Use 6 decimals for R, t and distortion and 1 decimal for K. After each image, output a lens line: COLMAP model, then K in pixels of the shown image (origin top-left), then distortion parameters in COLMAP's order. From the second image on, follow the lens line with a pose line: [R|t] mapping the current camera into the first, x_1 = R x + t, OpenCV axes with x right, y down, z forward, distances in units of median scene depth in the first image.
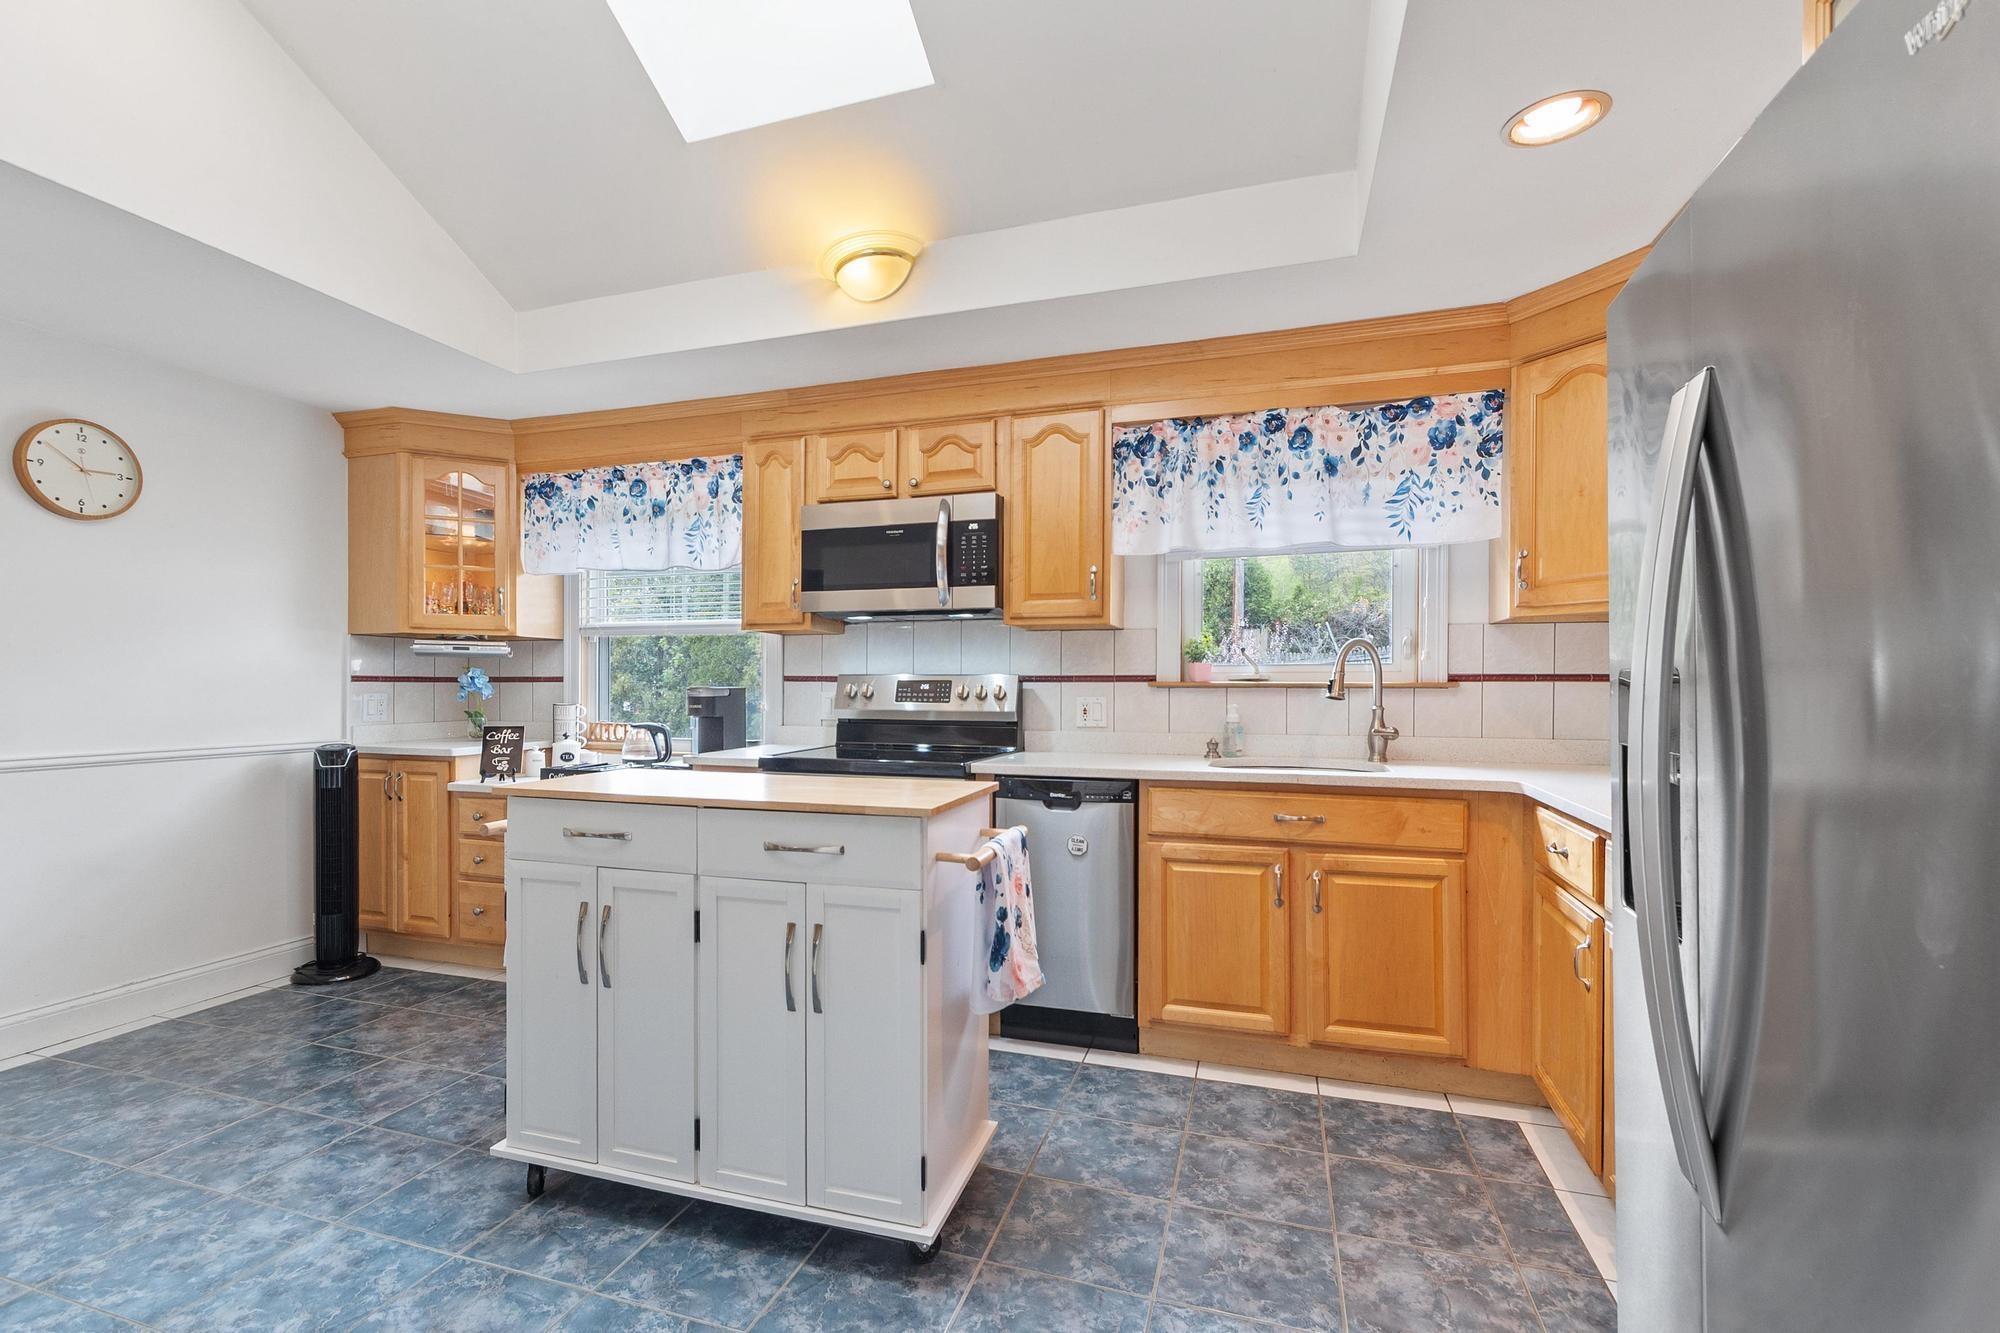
lens RADIAL K [[882.7, 0, 946.4], [0, 882.7, 684.3], [0, 0, 1]] dist [-0.001556, -0.000103]
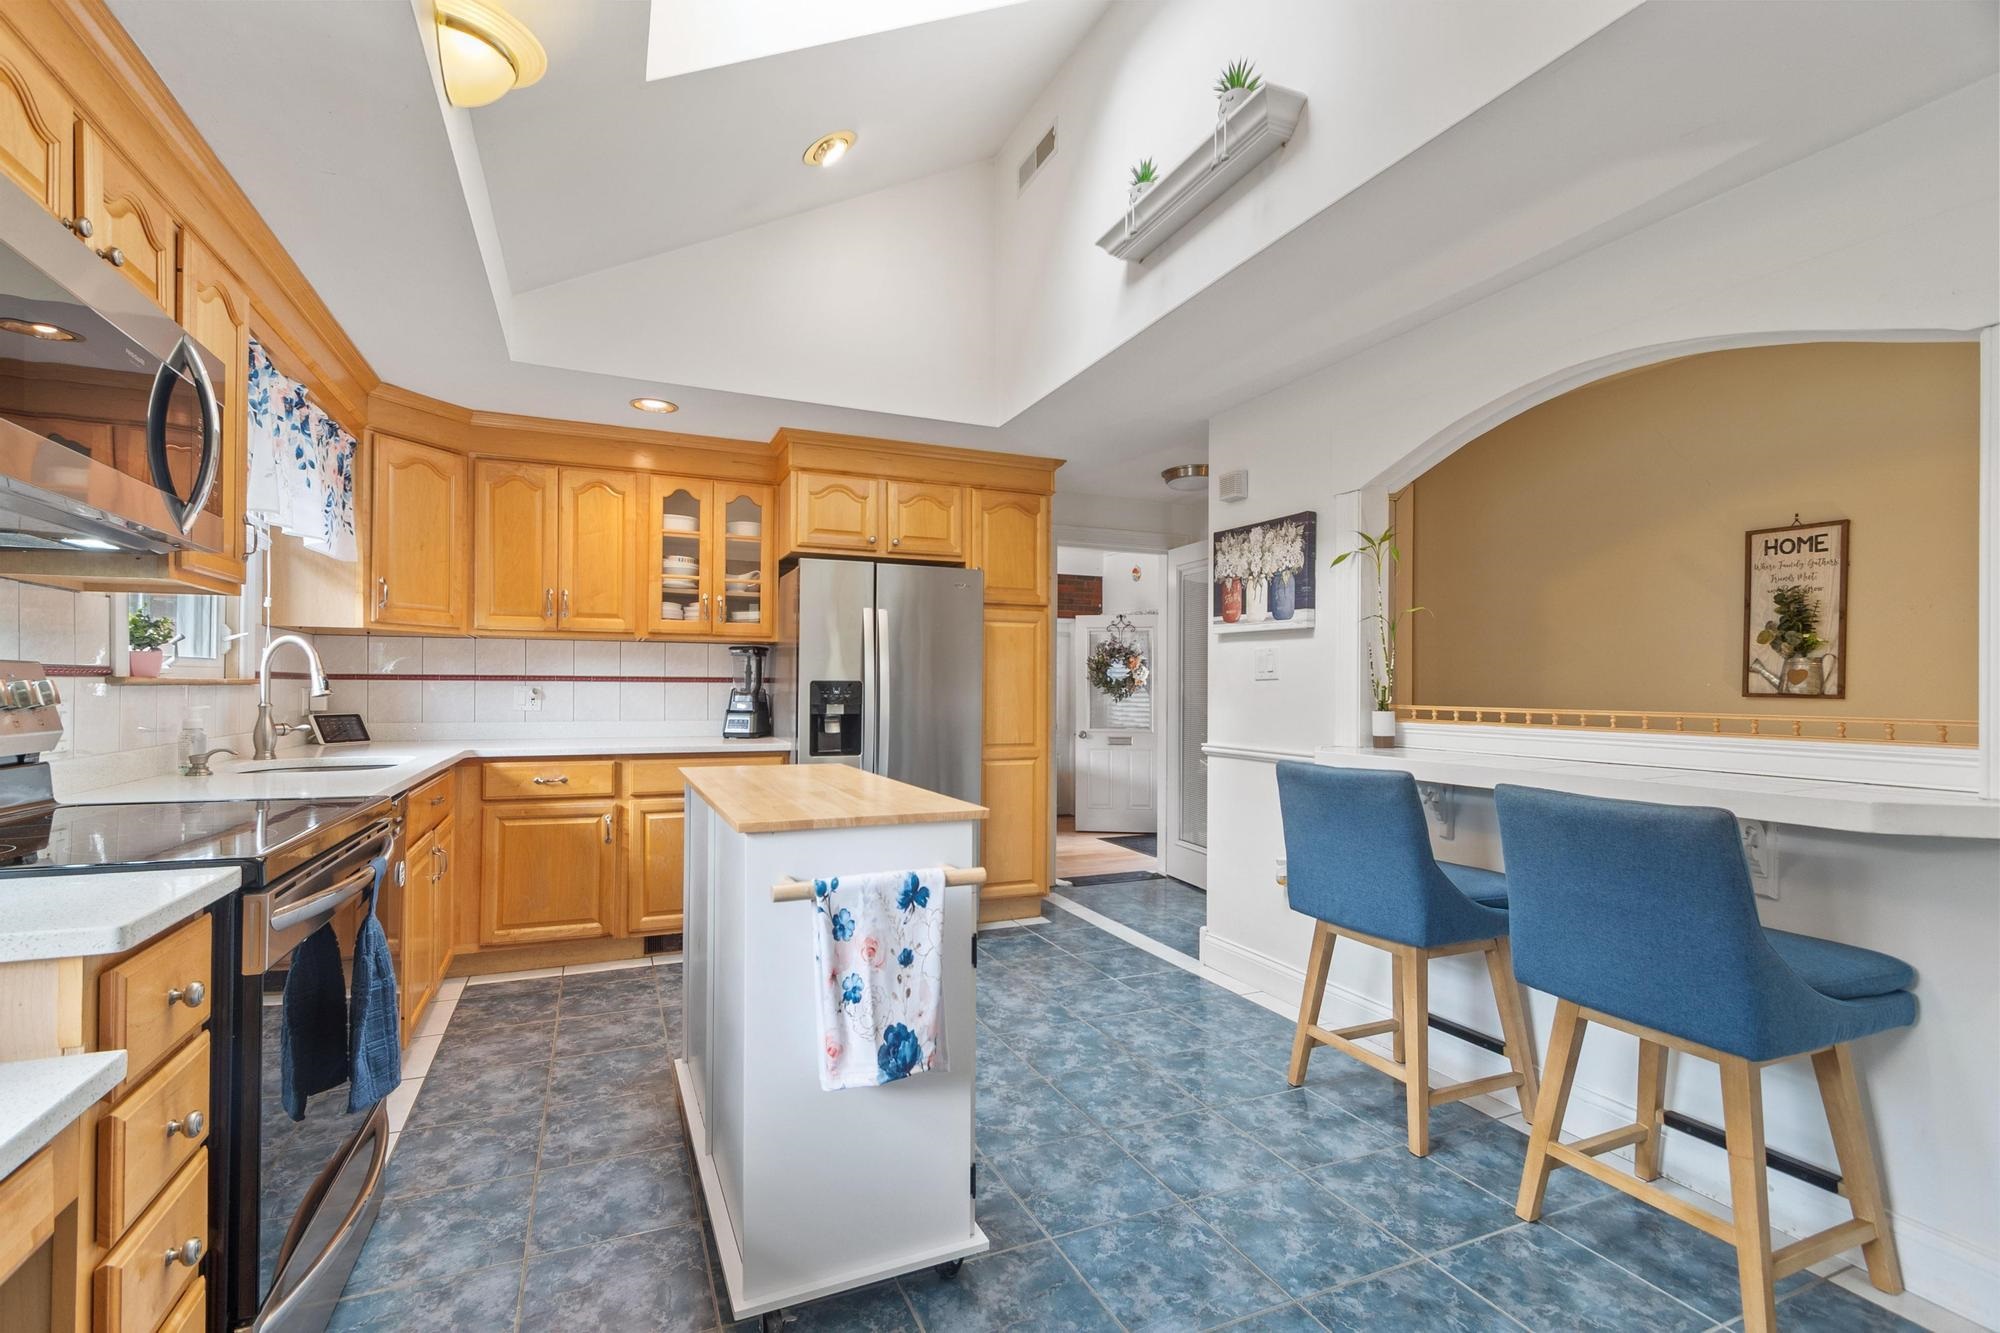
lens RADIAL K [[882.7, 0, 946.4], [0, 882.7, 684.3], [0, 0, 1]] dist [-0.001556, -0.000103]
pose [[-0.648947, -0.005714, 0.760812, -1.061736], [-0.005415, 0.999981, 0.002891, -0.005232], [-0.760815, -0.002244, -0.648965, 1.486617]]
